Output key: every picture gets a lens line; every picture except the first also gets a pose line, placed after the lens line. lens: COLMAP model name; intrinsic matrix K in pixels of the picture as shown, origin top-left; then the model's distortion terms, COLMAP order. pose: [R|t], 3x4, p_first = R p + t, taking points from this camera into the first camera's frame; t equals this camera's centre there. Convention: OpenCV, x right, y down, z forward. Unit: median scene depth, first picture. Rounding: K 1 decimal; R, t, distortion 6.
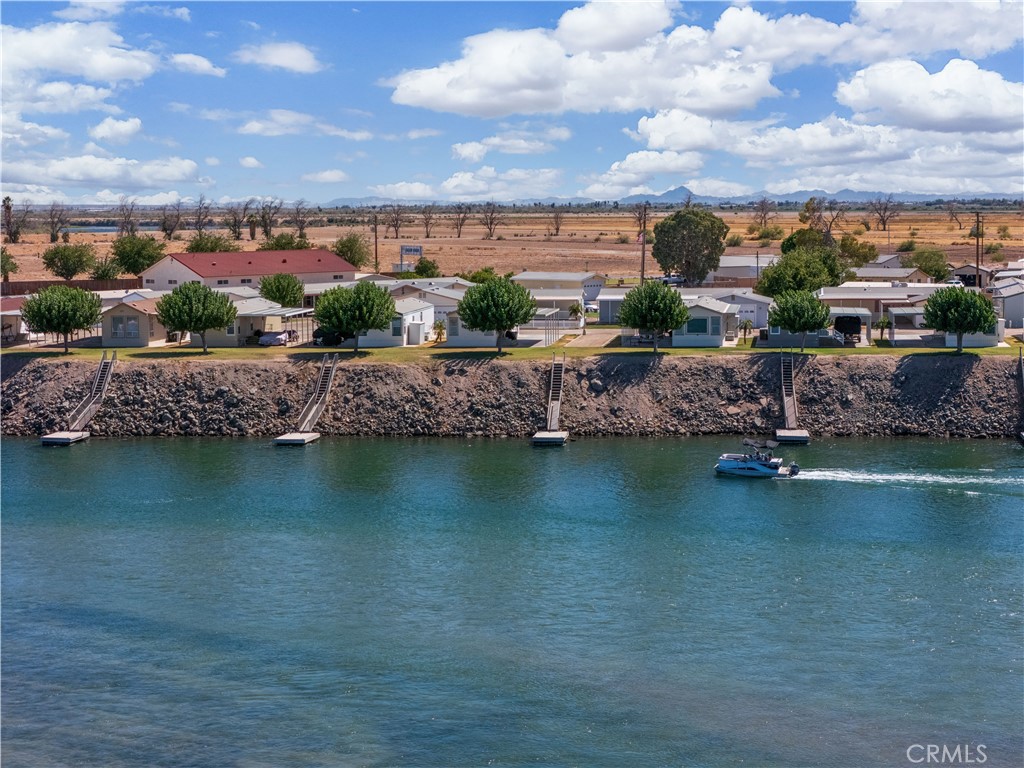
lens RADIAL K [[2102.2, 0, 509.7], [0, 2102.2, 384.0], [0, 0, 1]] dist [-0.004840, 0.000000]
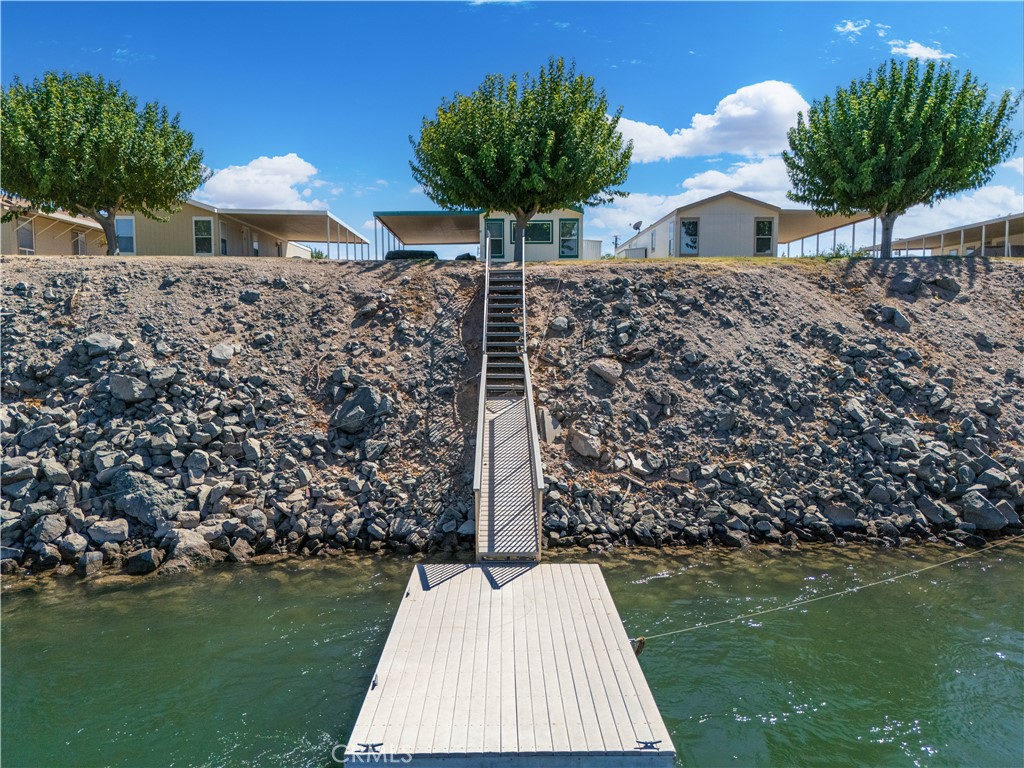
lens RADIAL K [[727.7, 0, 511.1], [0, 727.7, 388.1], [0, 0, 1]] dist [0.010307, 0.001167]
pose [[0.985034, -0.008718, 0.172139, -0.102720], [0.011422, 0.999826, -0.014721, 0.009465], [-0.171980, 0.016467, 0.984963, 0.903614]]
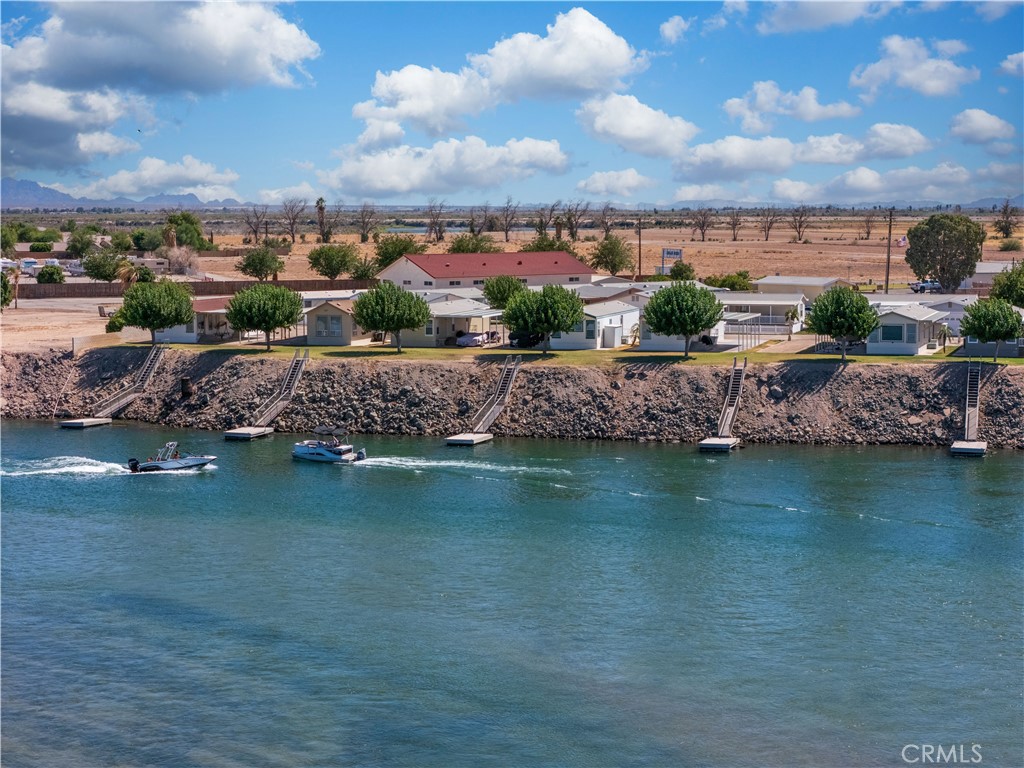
lens RADIAL K [[2102.2, 0, 510.6], [0, 2102.2, 383.4], [0, 0, 1]] dist [-0.004840, 0.000000]
pose [[0.986101, 0.018673, -0.165093, 0.080421], [-0.018883, 0.999822, 0.000300, -0.001322], [0.165069, 0.002821, 0.986278, 0.006901]]
